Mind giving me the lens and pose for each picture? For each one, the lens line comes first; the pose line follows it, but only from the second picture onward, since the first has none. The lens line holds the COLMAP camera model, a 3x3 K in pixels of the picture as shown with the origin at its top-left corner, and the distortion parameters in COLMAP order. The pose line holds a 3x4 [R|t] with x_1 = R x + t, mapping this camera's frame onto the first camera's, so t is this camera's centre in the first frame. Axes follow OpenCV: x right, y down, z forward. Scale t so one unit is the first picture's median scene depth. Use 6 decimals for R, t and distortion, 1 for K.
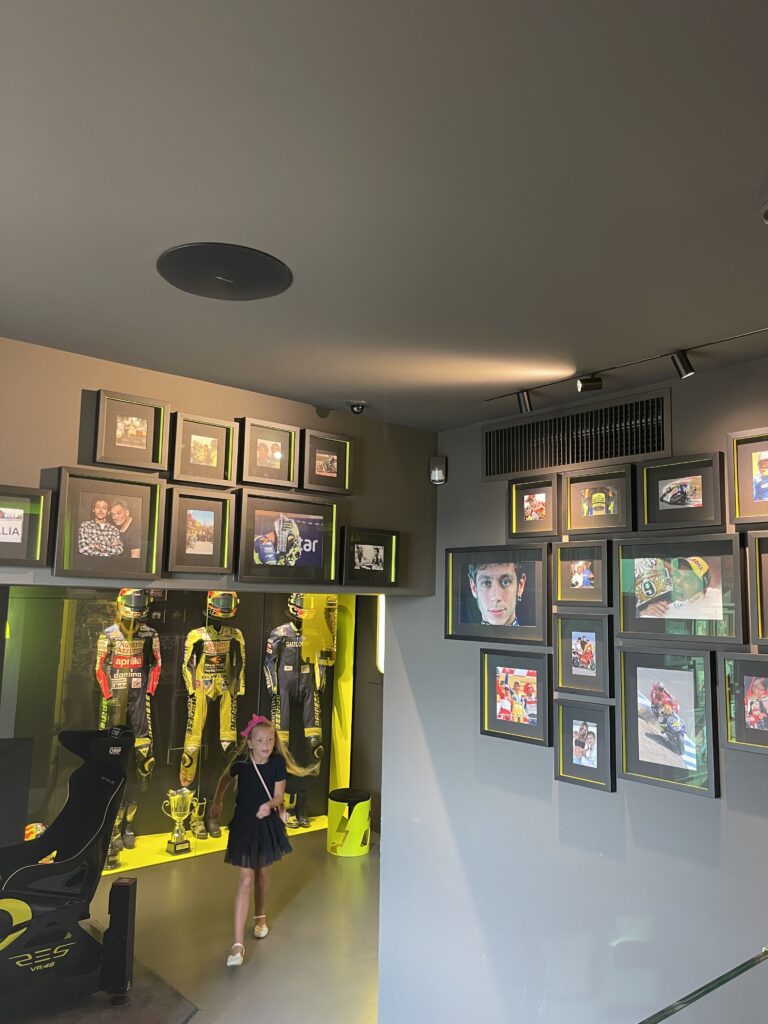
lens RADIAL K [[771.3, 0, 384.1], [0, 771.3, 510.0], [0, 0, 1]] dist [0.007621, -0.011869]
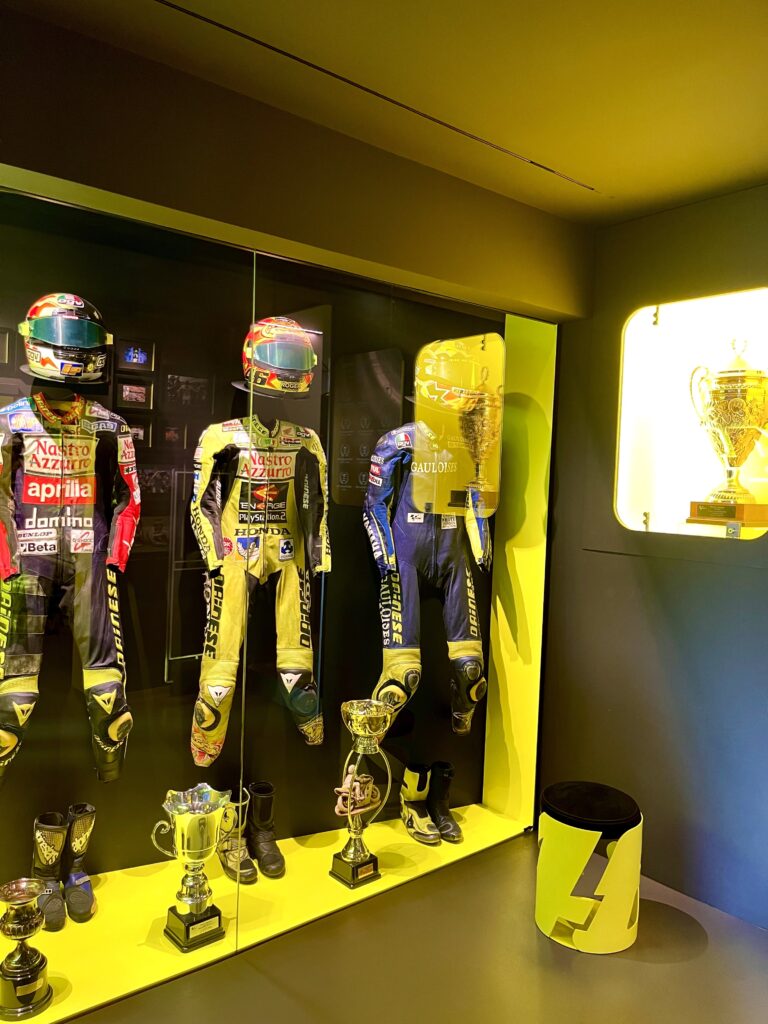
lens RADIAL K [[771.3, 0, 384.1], [0, 771.3, 511.3], [0, 0, 1]] dist [0.007621, -0.011869]
pose [[0.999893, 0.011745, 0.008725, -0.156287], [-0.012951, 0.987934, 0.154336, 0.137054], [-0.006807, -0.154432, 0.987980, 0.571138]]
